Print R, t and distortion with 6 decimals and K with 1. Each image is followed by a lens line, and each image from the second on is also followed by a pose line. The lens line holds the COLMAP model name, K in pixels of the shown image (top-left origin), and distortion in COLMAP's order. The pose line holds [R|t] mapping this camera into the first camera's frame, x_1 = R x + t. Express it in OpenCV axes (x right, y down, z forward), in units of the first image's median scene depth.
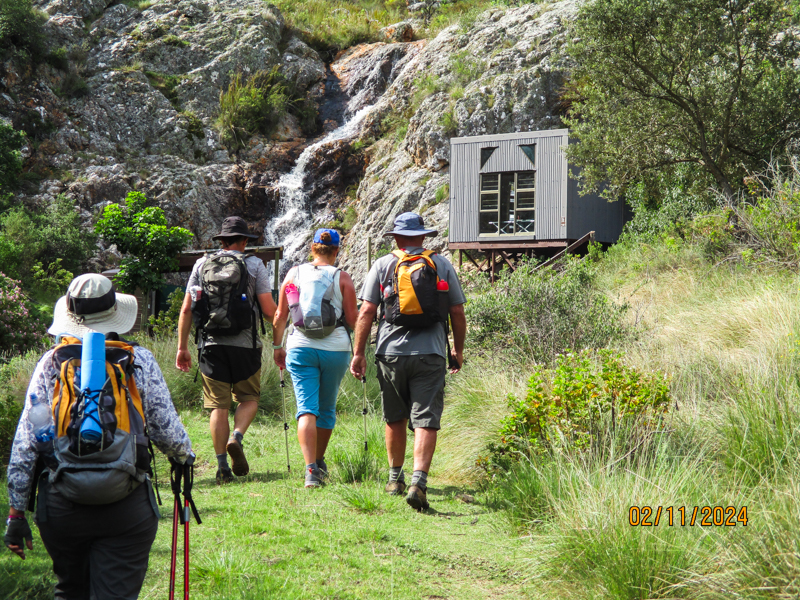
lens RADIAL K [[2079.3, 0, 407.0], [0, 2079.3, 295.7], [0, 0, 1]] dist [0.040377, 0.000000]
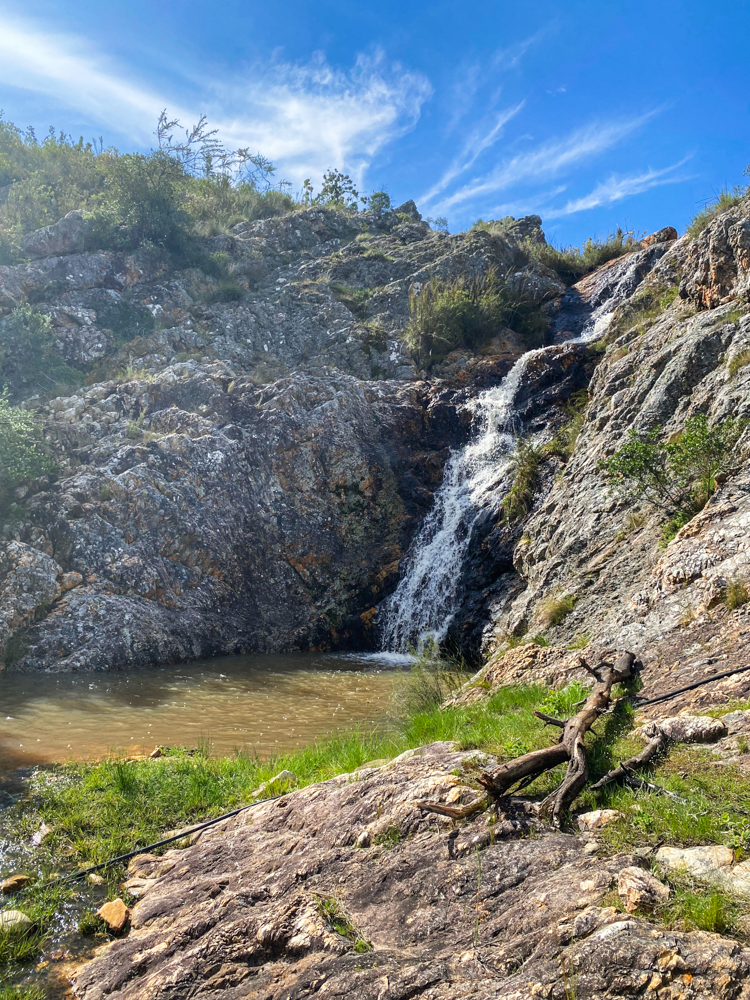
lens RADIAL K [[723.7, 0, 397.3], [0, 723.7, 506.0], [0, 0, 1]] dist [0.044668, -0.023043]
pose [[0.943845, -0.005338, -0.330345, -0.007549], [-0.018377, 0.997473, -0.068623, -0.002082], [0.329876, 0.070840, 0.941363, 0.765490]]
